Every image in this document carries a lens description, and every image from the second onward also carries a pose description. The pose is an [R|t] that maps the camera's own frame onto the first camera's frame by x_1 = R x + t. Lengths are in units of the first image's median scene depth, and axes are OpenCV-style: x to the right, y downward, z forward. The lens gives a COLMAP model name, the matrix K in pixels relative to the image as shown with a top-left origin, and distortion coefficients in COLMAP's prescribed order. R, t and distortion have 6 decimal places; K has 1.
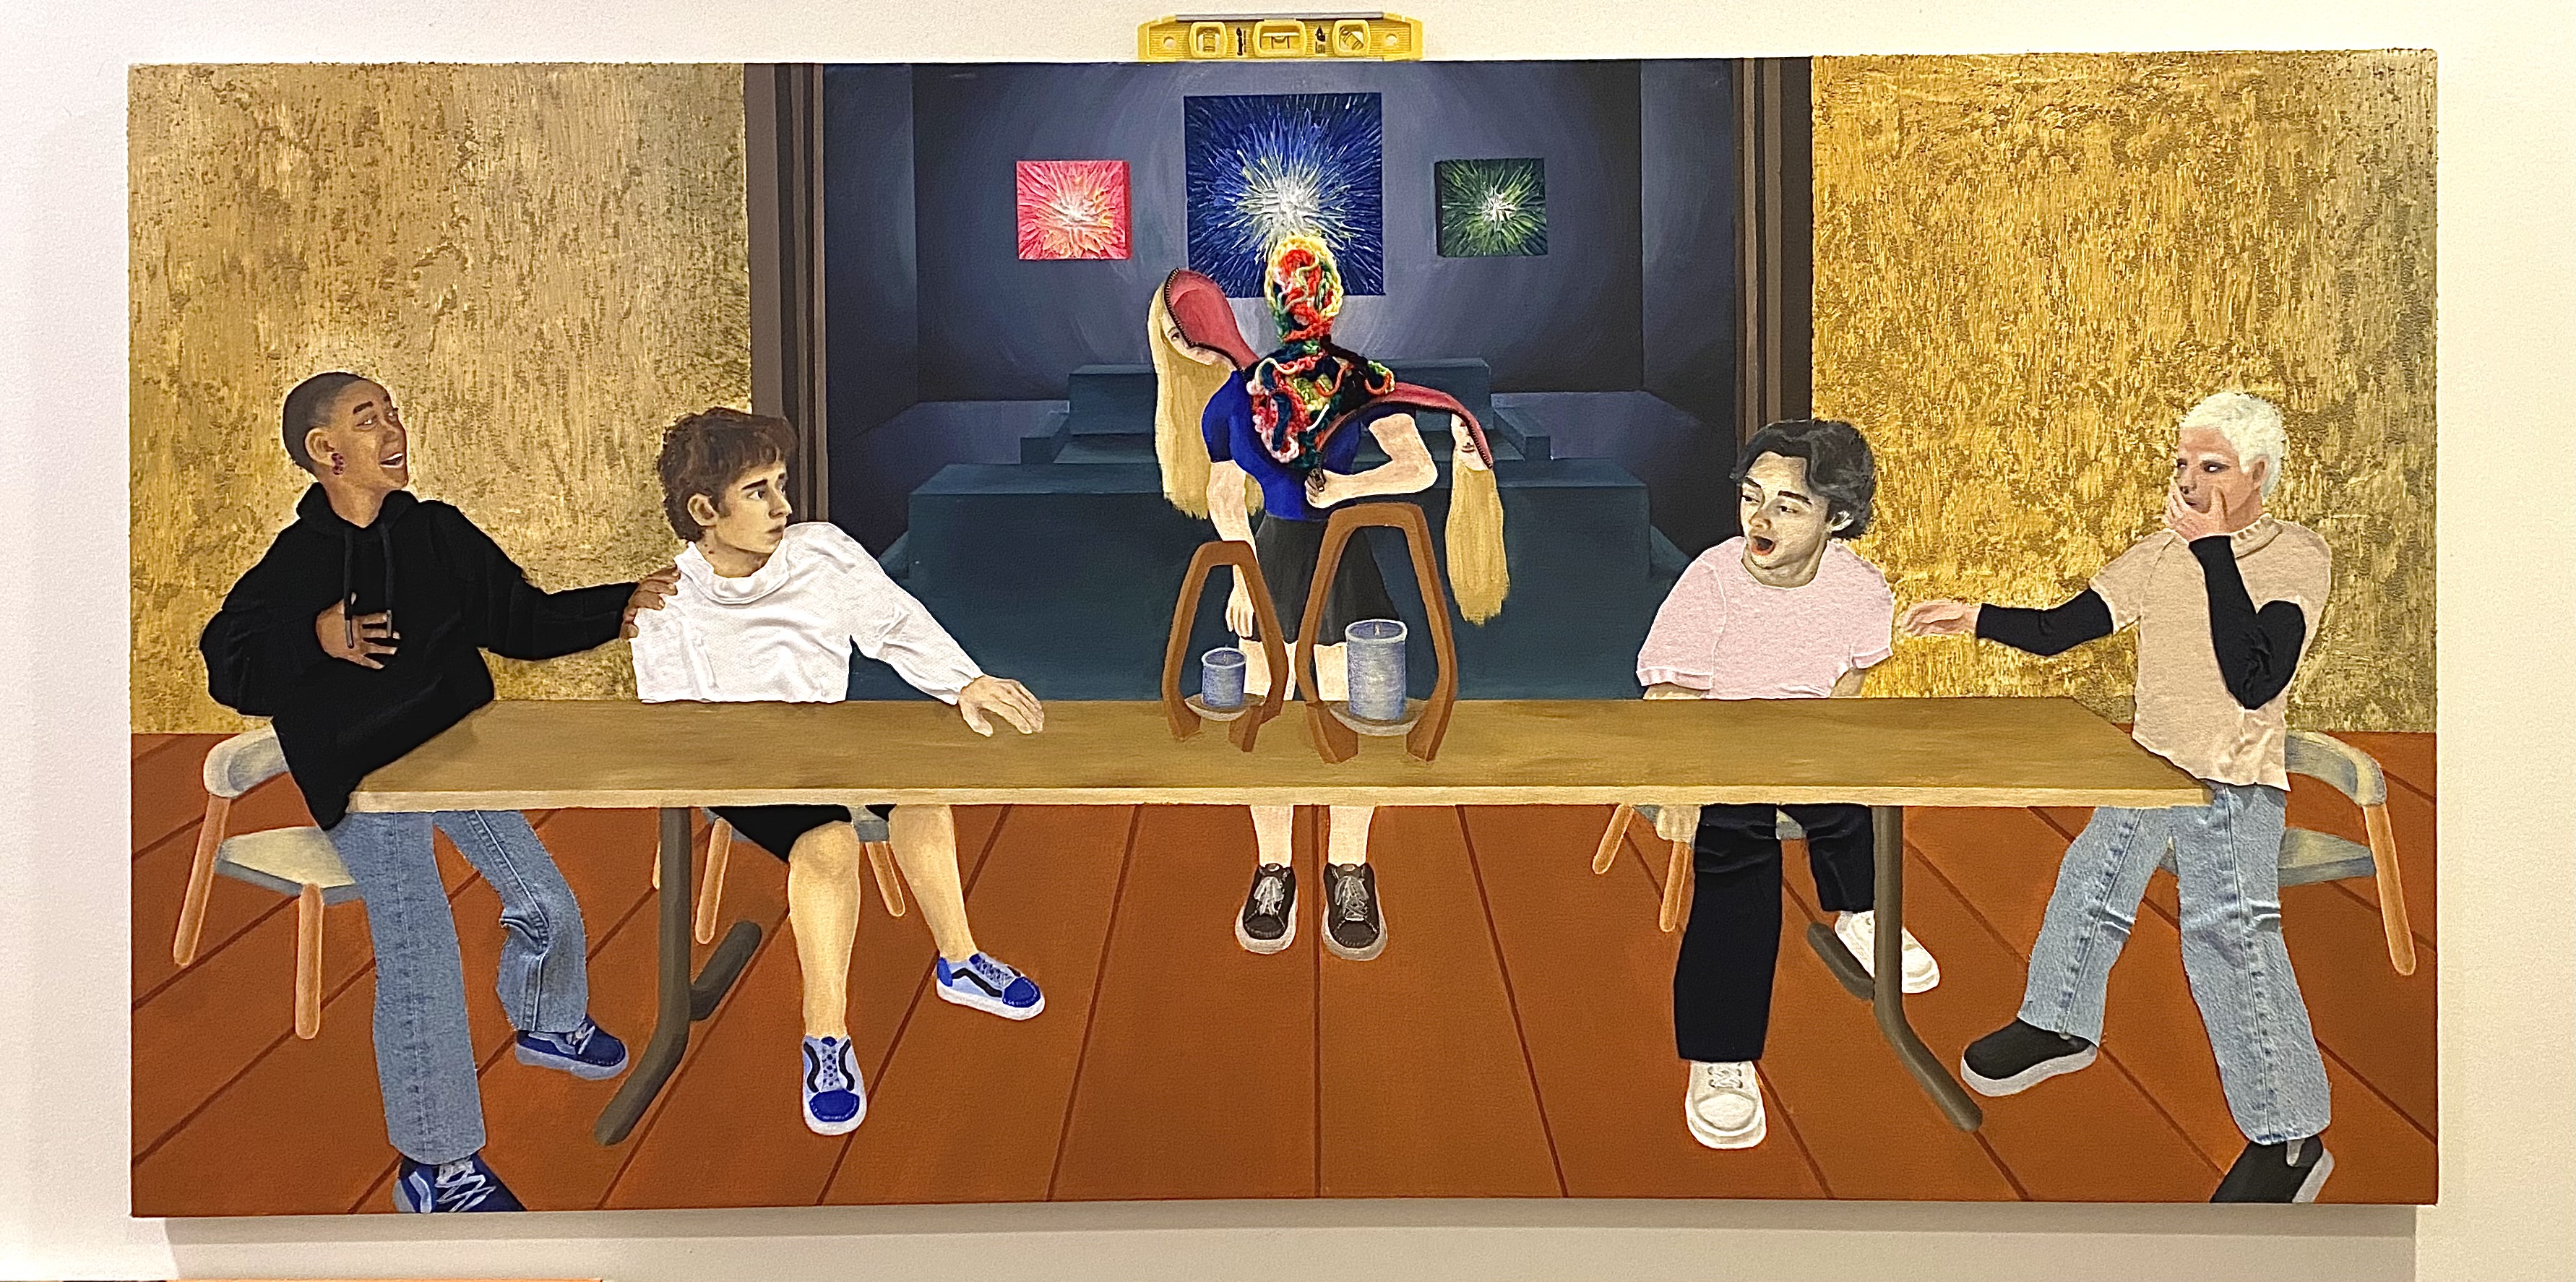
lens RADIAL K [[1857.6, 0, 1296.5], [0, 1857.6, 634.1], [0, 0, 1]] dist [0.039636, 0.001932]
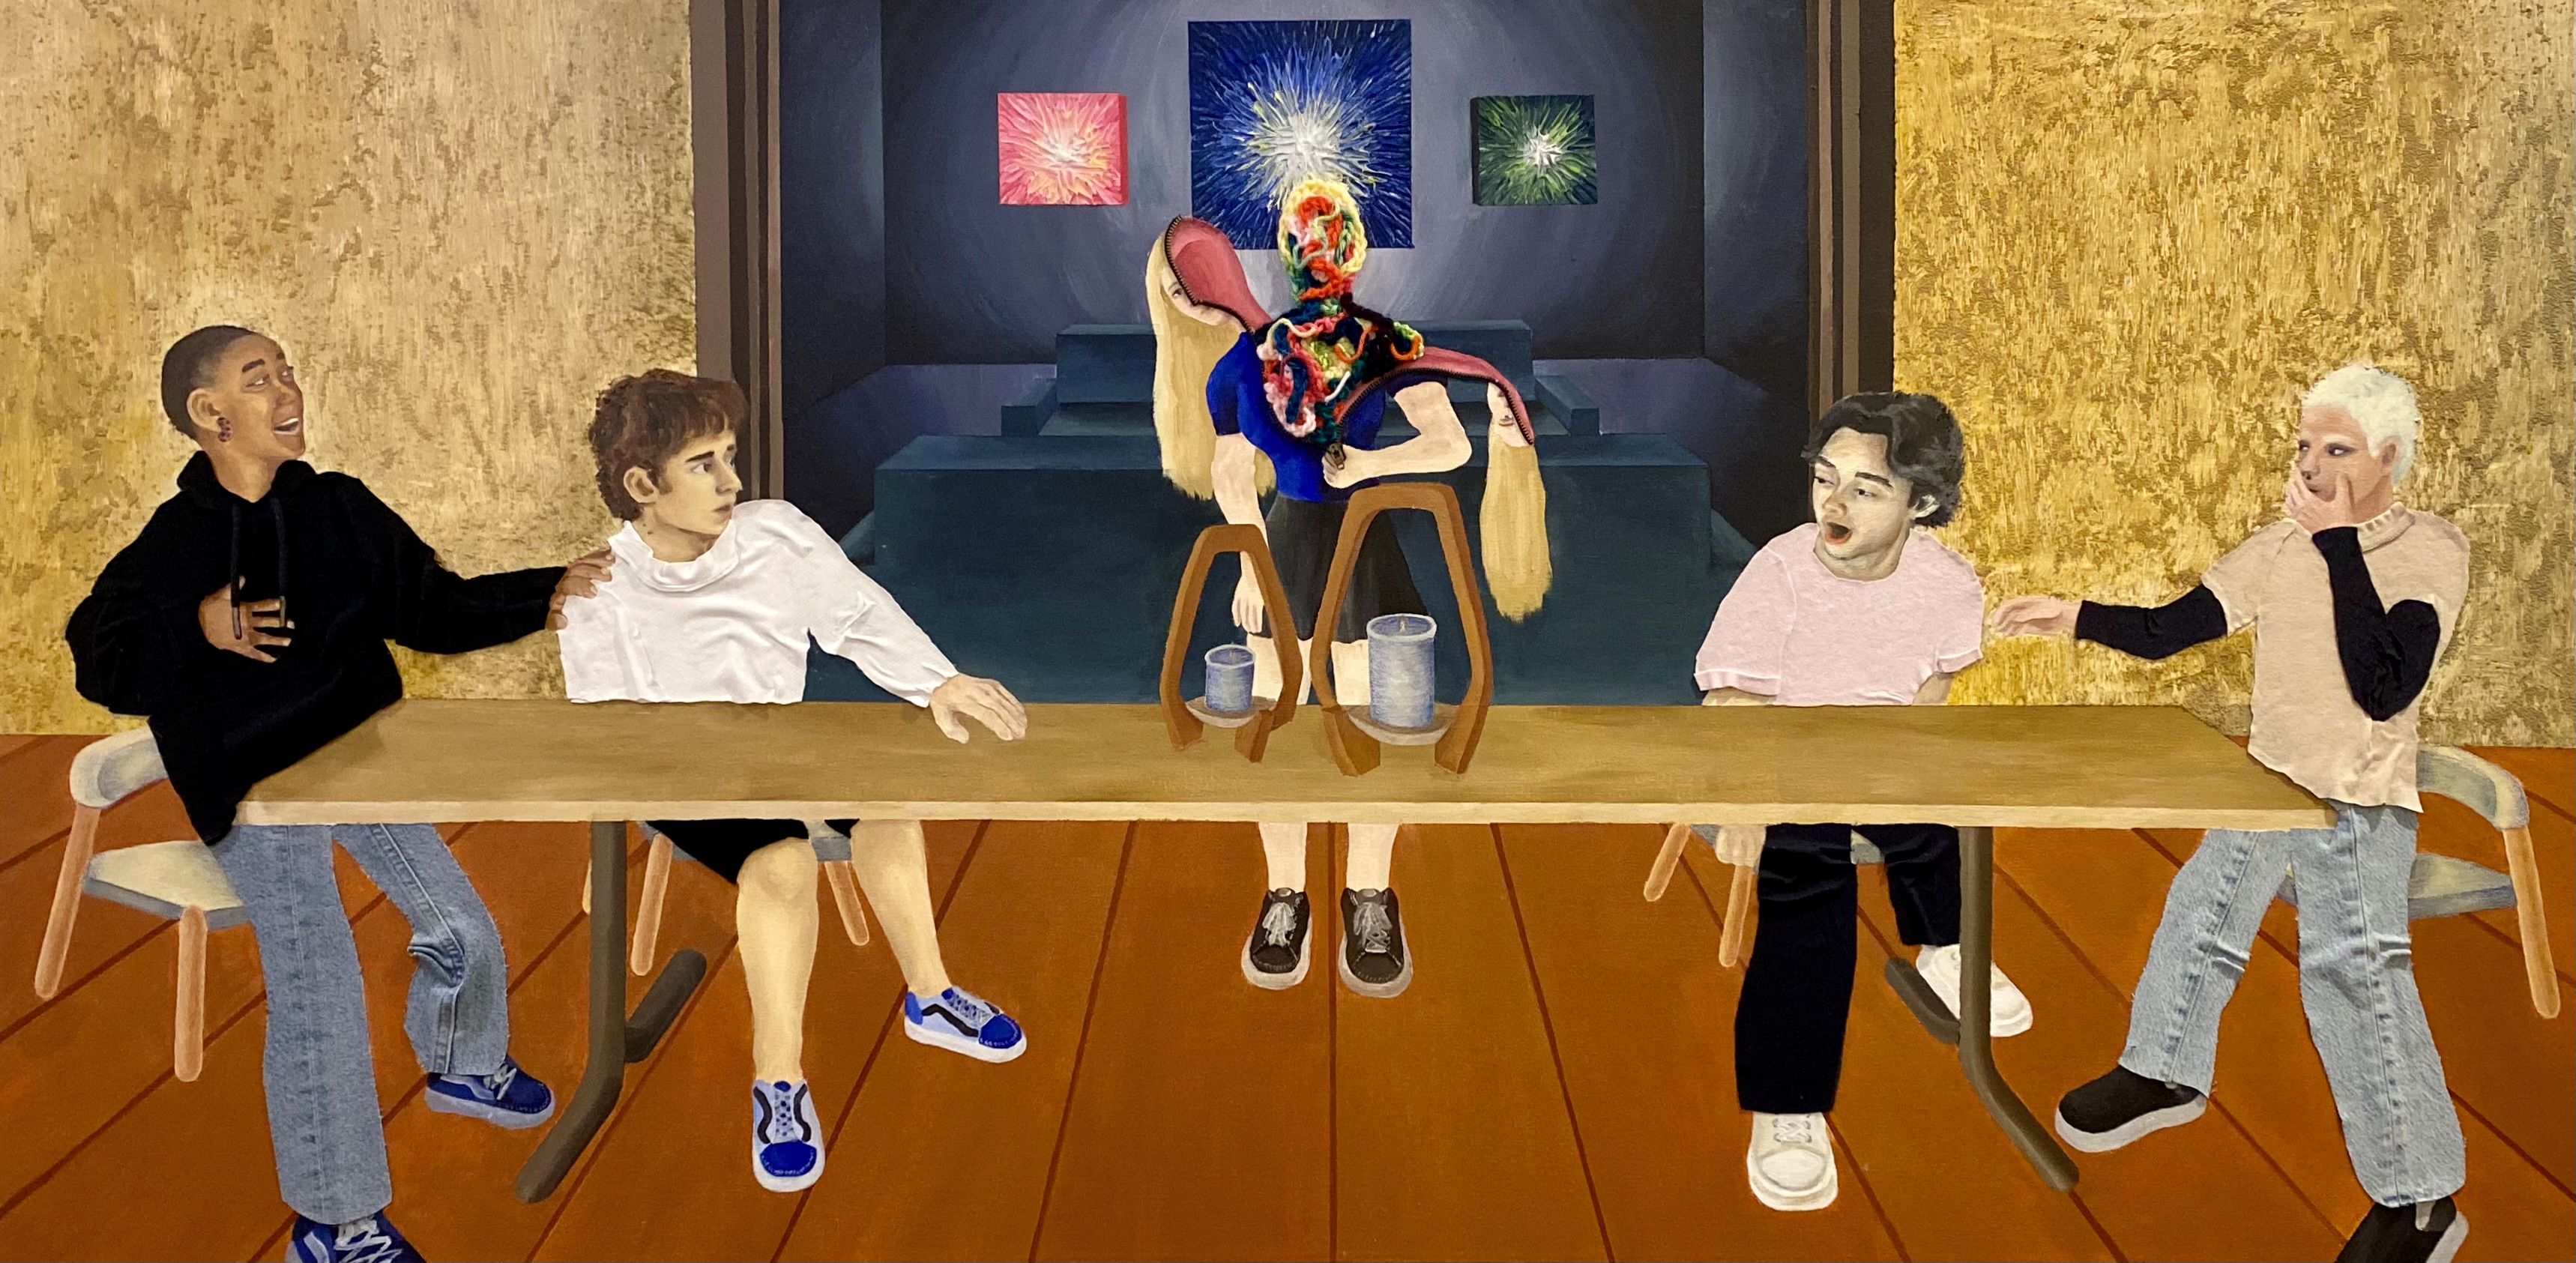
lens RADIAL K [[1834.9, 0, 1277.8], [0, 1834.9, 645.2], [0, 0, 1]] dist [0.034948, -0.001398]
pose [[0.999785, 0.004937, -0.020137, 0.001353], [-0.004897, 0.999986, 0.002050, 0.005539], [0.020147, -0.001951, 0.999795, 0.122842]]
